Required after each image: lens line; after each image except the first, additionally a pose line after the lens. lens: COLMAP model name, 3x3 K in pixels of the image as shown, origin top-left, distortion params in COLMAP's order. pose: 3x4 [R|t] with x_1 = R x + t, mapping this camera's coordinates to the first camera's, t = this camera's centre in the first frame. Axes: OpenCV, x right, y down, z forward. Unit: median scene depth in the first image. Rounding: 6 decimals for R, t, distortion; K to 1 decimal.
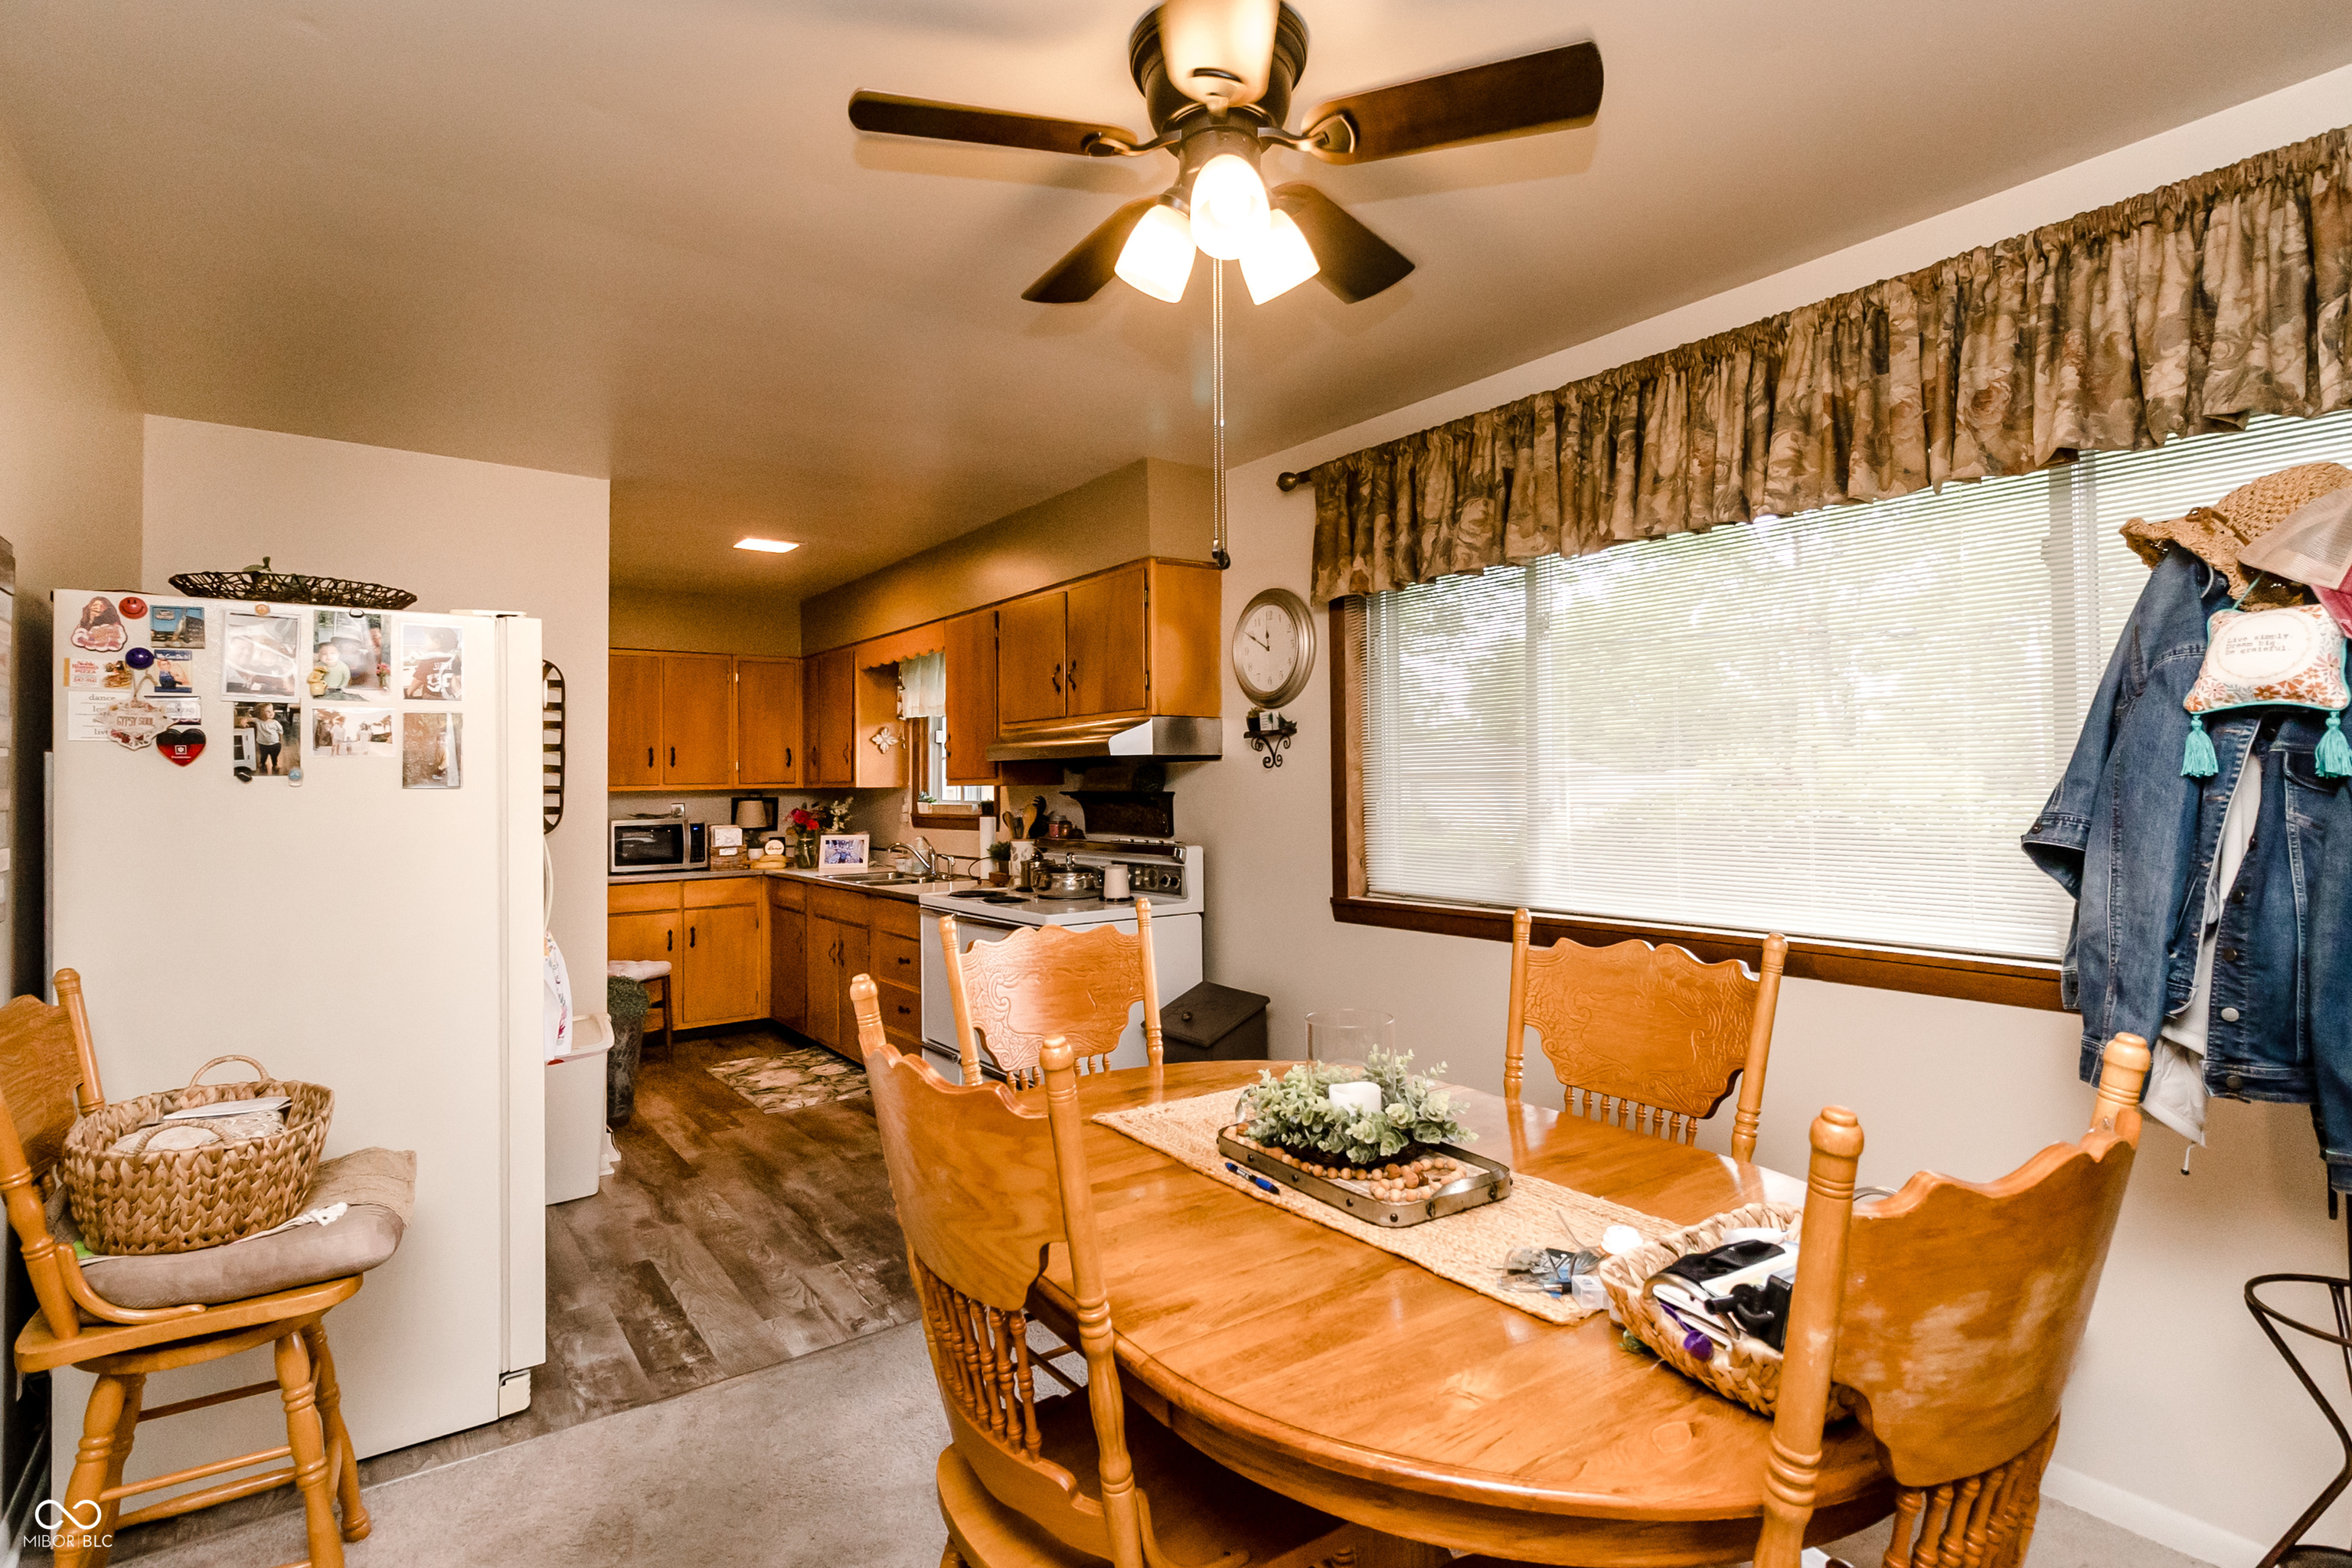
lens RADIAL K [[1139.6, 0, 1170.2], [0, 1139.6, 757.1], [0, 0, 1]] dist [-0.000324, -0.000294]
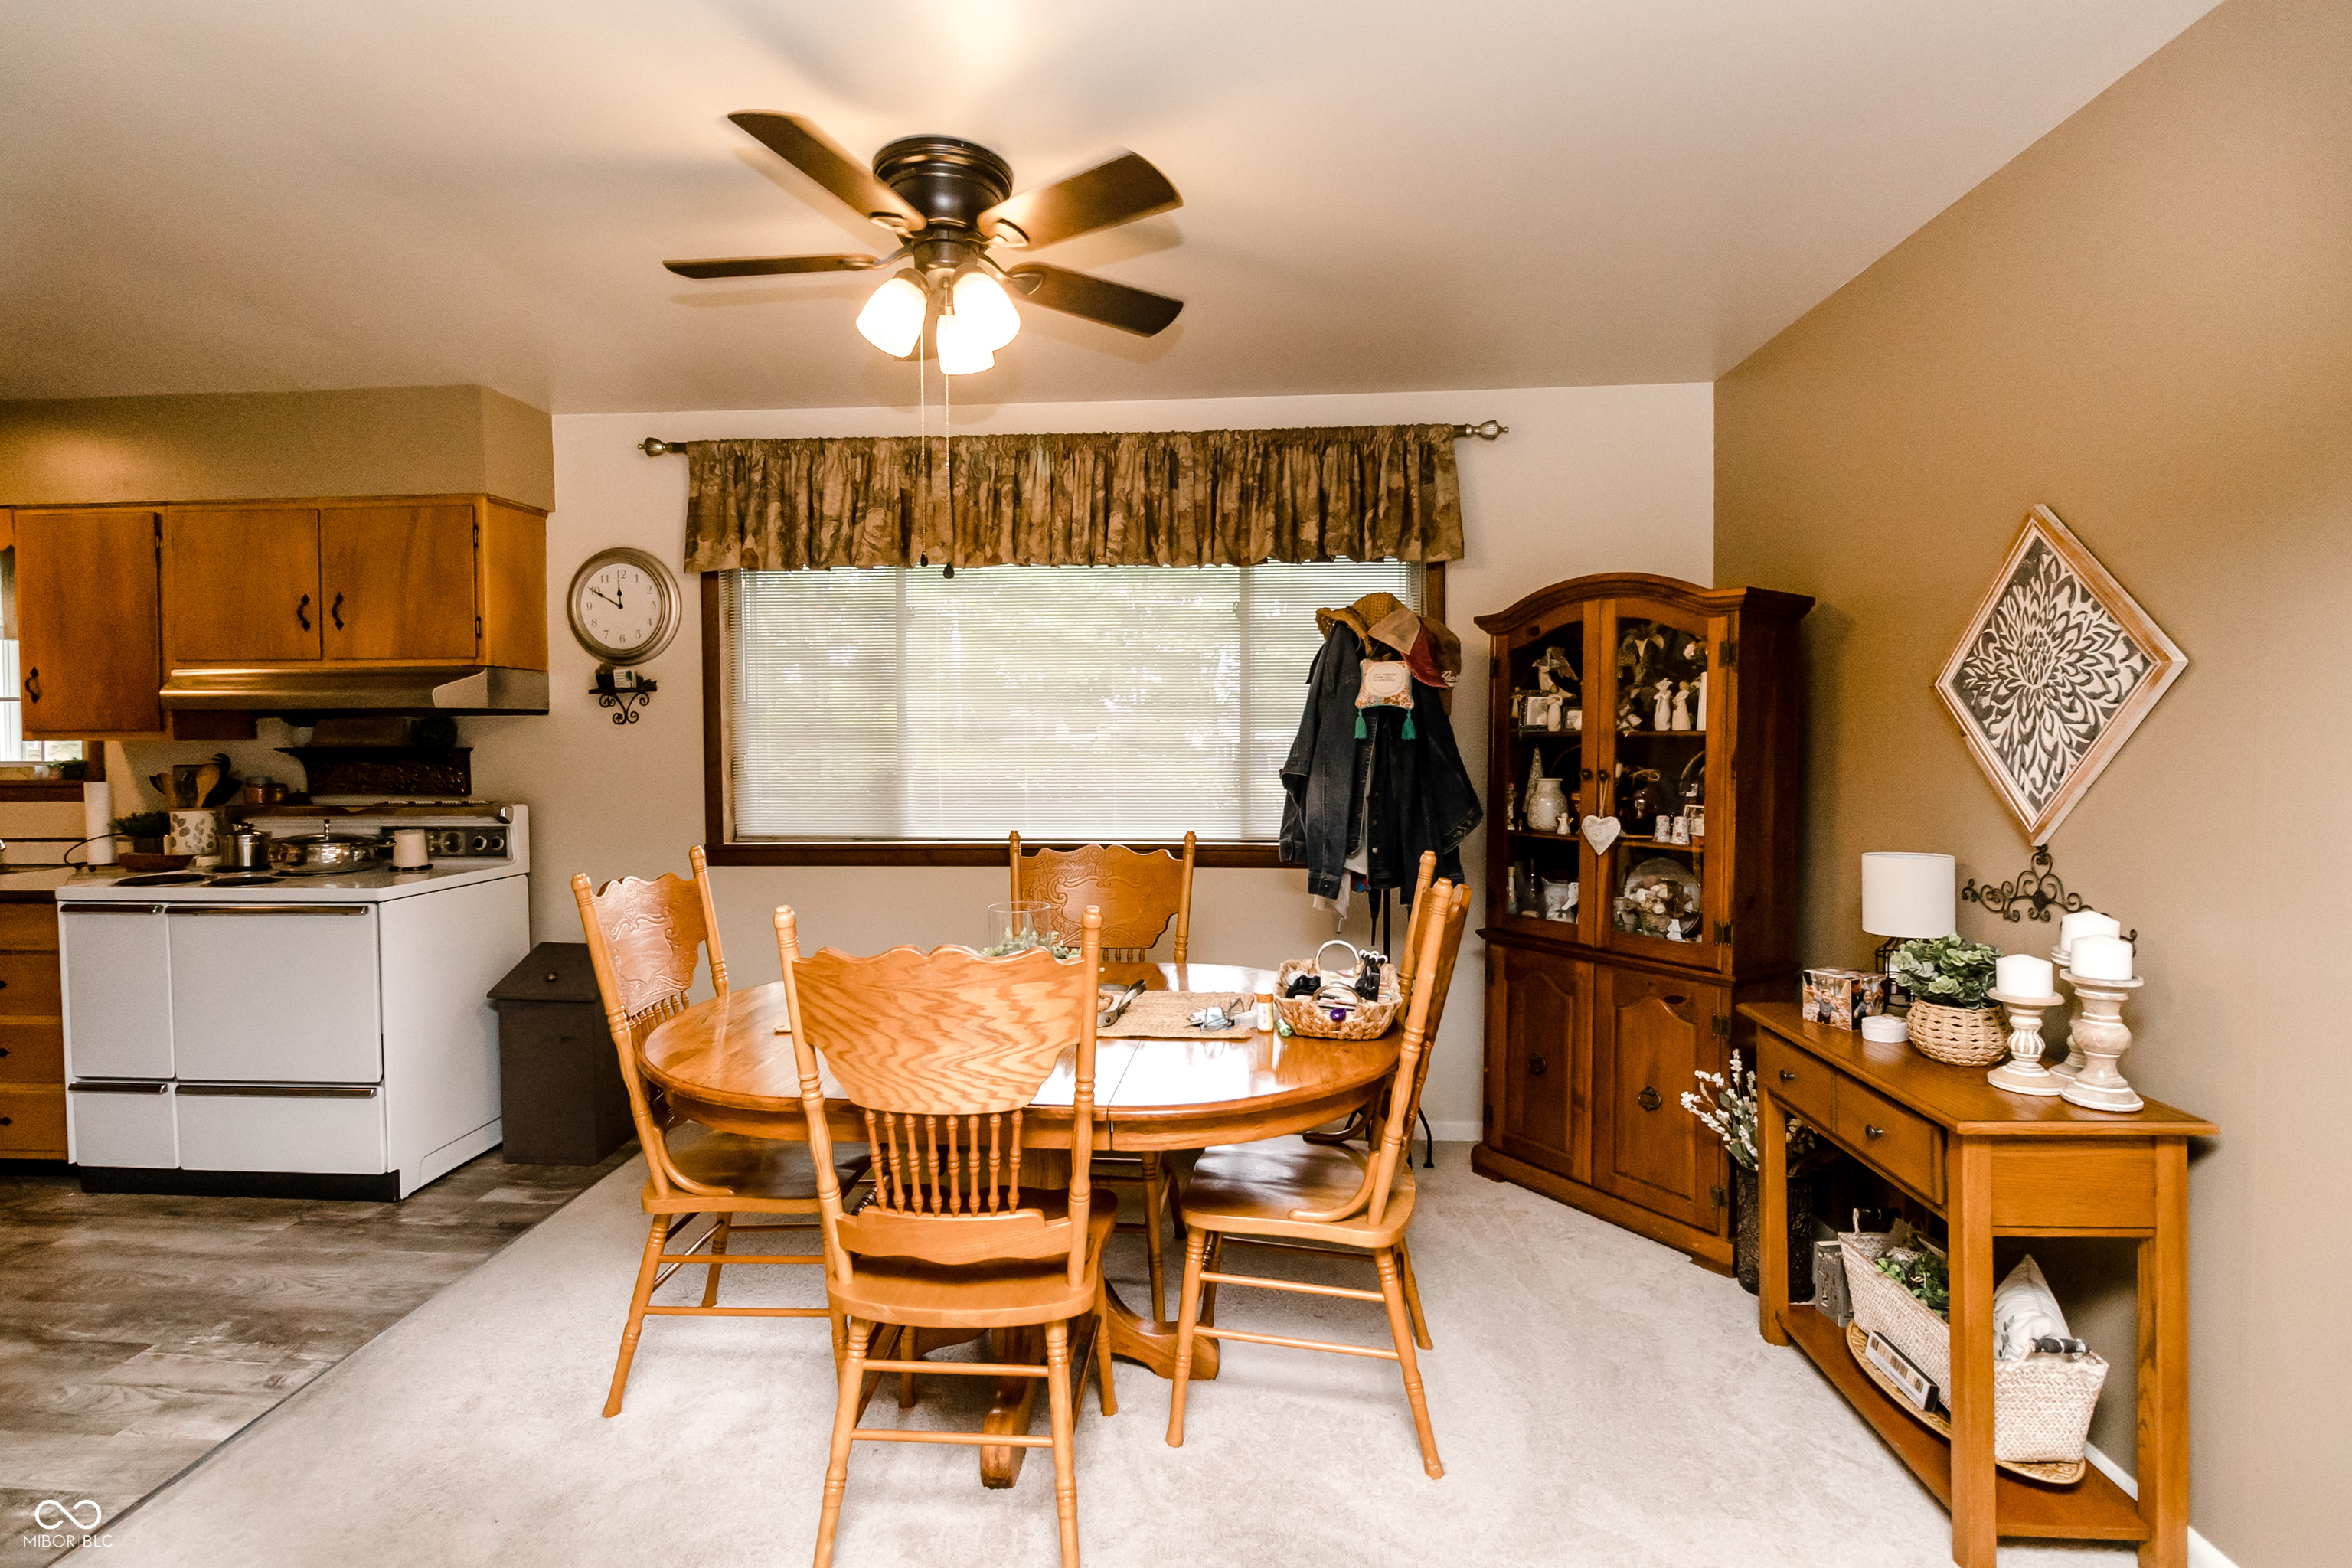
lens RADIAL K [[1086.5, 0, 1151.6], [0, 1086.5, 761.6], [0, 0, 1]] dist [-0.002882, -0.001452]
pose [[0.634789, -0.014527, 0.772549, -0.406705], [-0.021687, 0.999094, 0.036607, -0.003157], [-0.772381, -0.039992, 0.633899, 0.018219]]
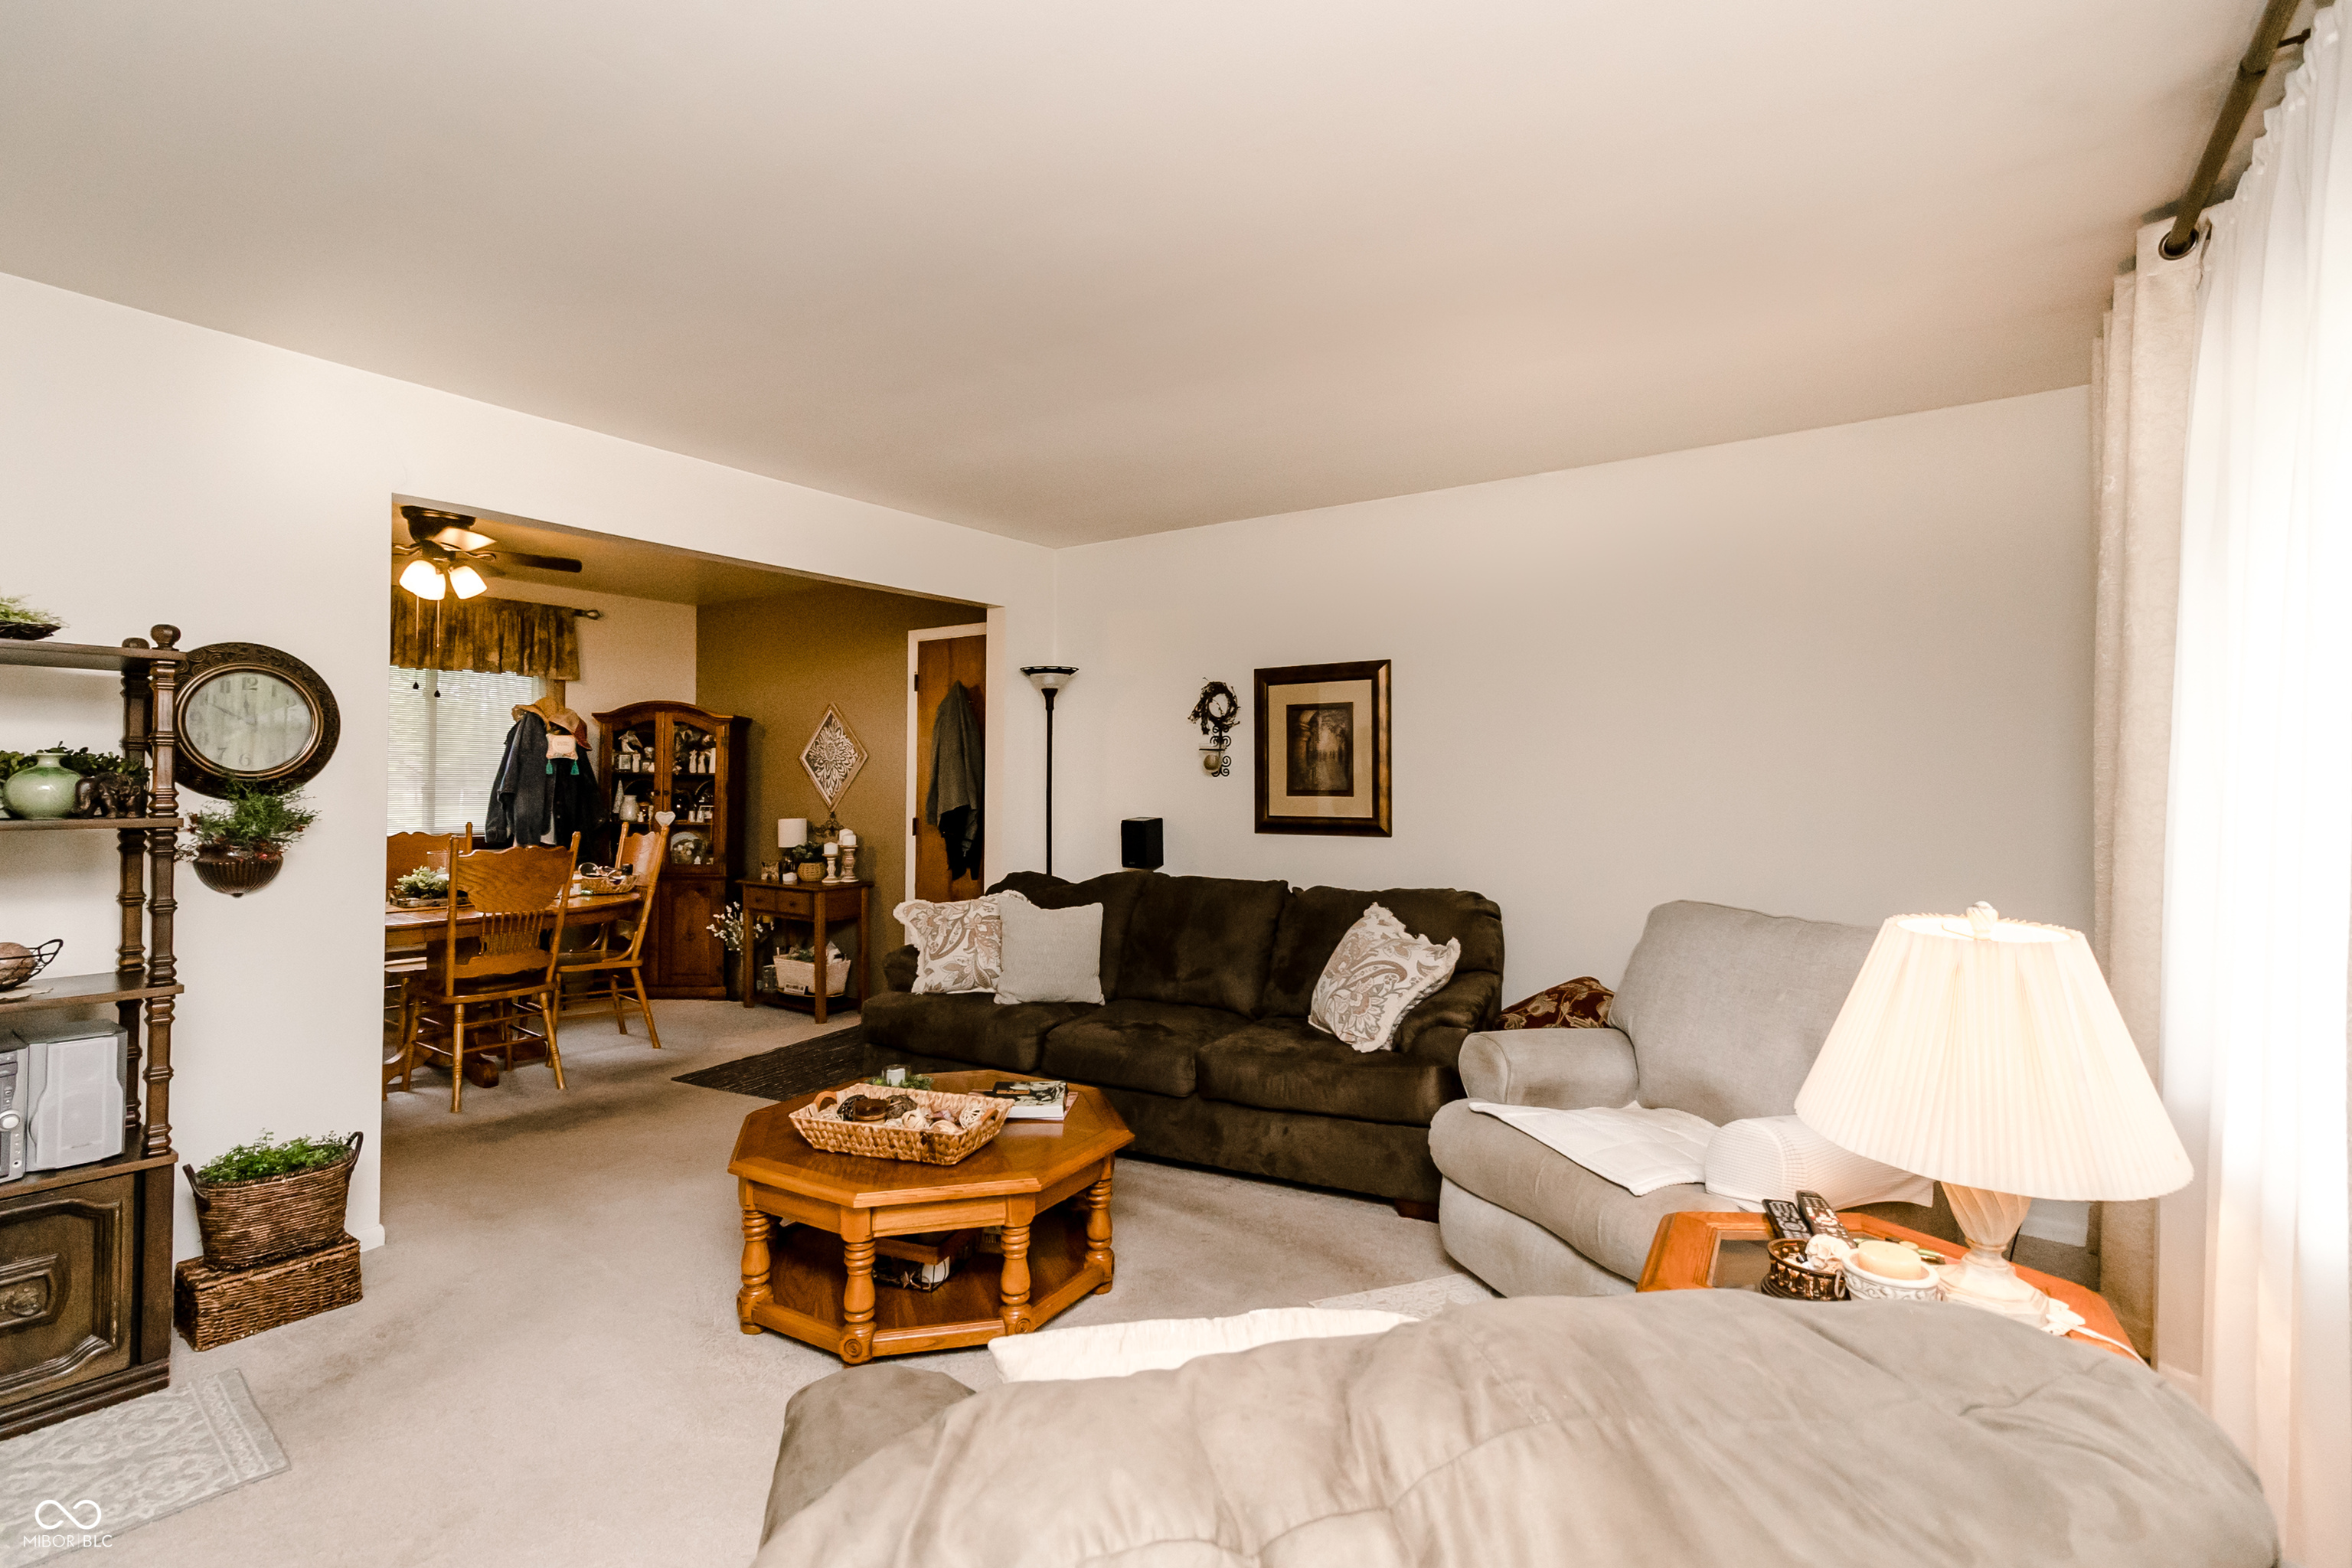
lens RADIAL K [[1086.5, 0, 1151.6], [0, 1086.5, 761.6], [0, 0, 1]] dist [-0.002882, -0.001452]
pose [[-0.333692, 0.023122, 0.942398, -1.610650], [-0.032442, 0.998825, -0.035994, 0.018712], [-0.942124, -0.042584, -0.332550, 0.125637]]
